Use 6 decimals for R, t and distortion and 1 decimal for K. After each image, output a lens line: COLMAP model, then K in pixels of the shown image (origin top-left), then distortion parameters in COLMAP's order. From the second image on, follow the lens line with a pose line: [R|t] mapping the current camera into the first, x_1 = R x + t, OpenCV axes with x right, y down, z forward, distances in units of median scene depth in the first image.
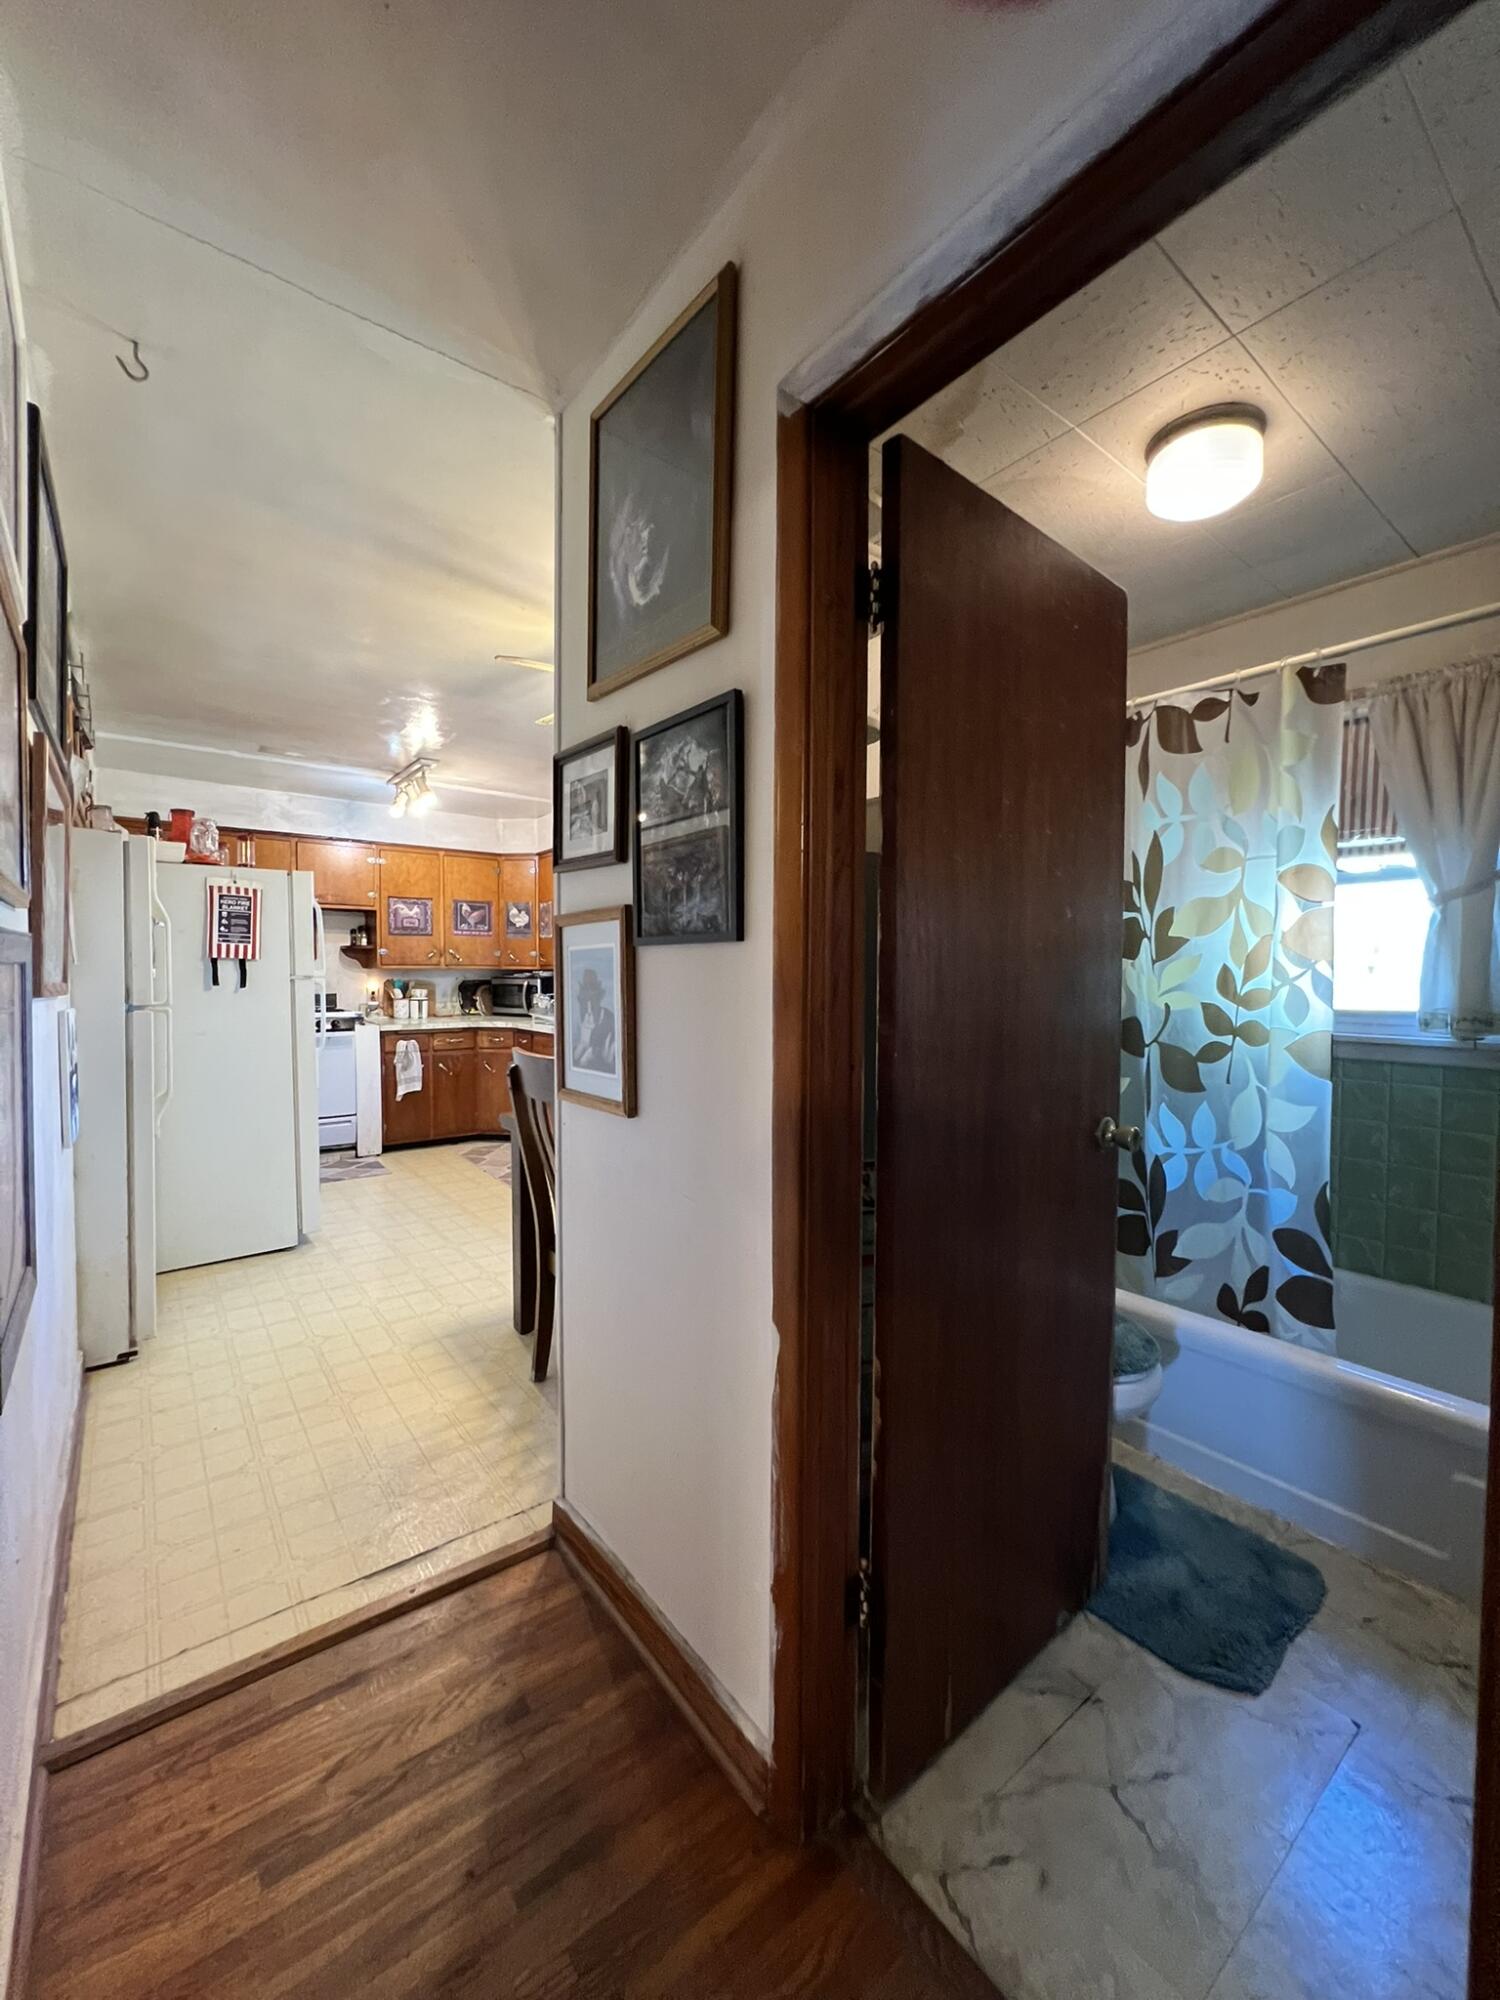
lens RADIAL K [[797.1, 0, 753.7], [0, 797.1, 1001.3], [0, 0, 1]] dist [-0.001907, 0.000060]
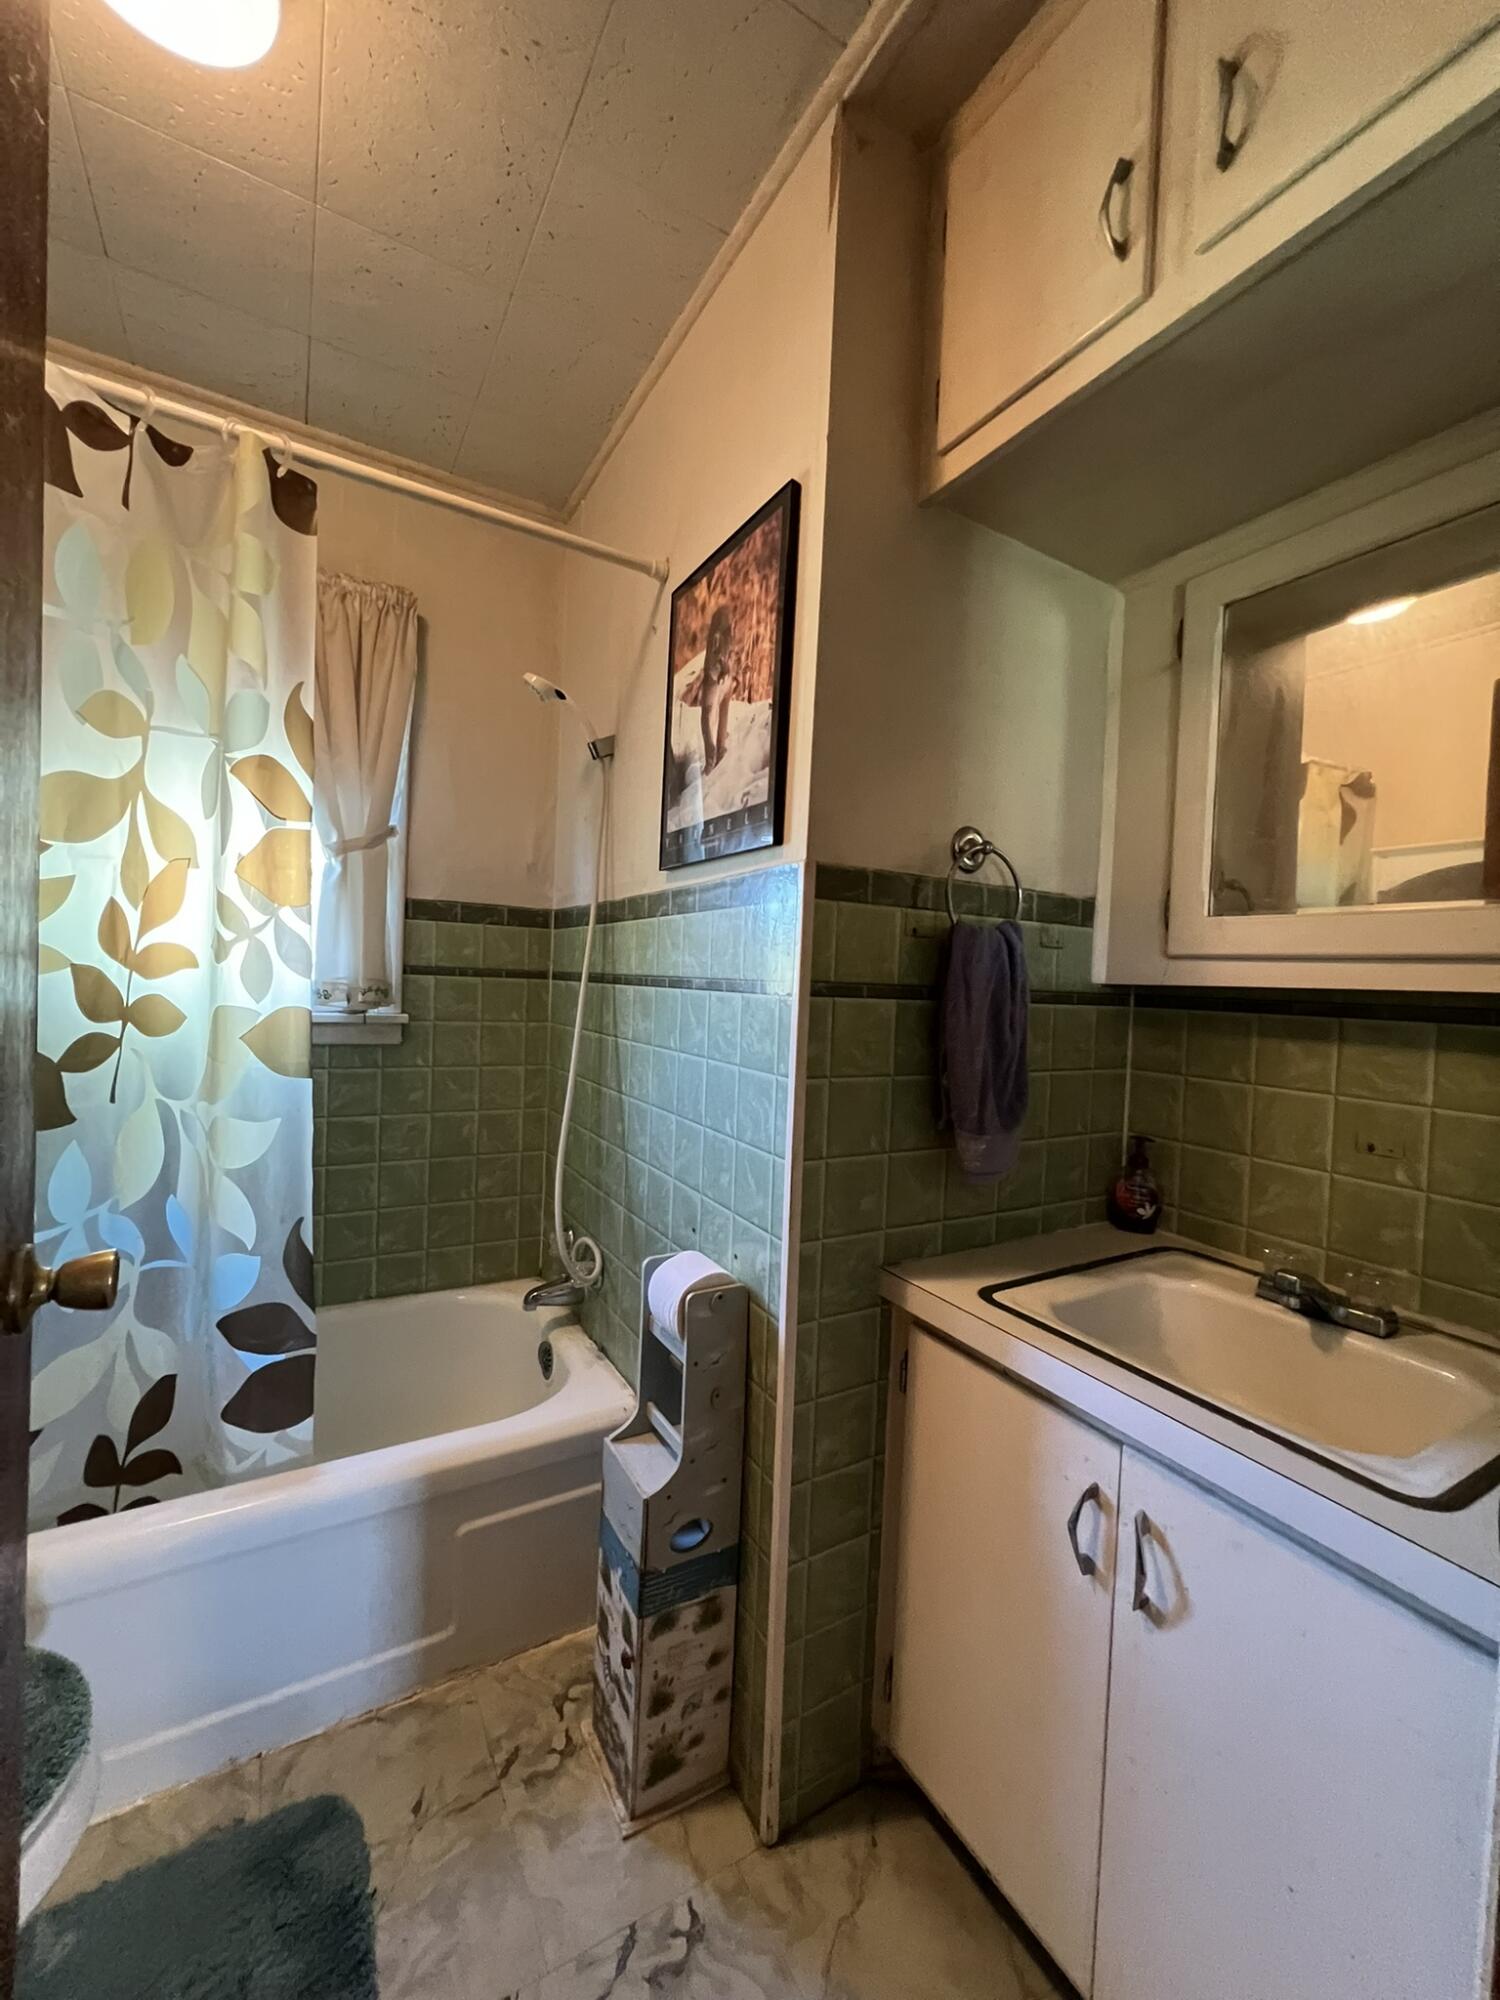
lens RADIAL K [[797.1, 0, 754.7], [0, 797.1, 1002.2], [0, 0, 1]] dist [-0.001907, 0.000060]
pose [[0.145567, -0.025245, 0.989026, 0.084008], [-0.006584, 0.999628, 0.026484, 0.010081], [-0.989326, -0.010367, 0.145347, 0.445892]]
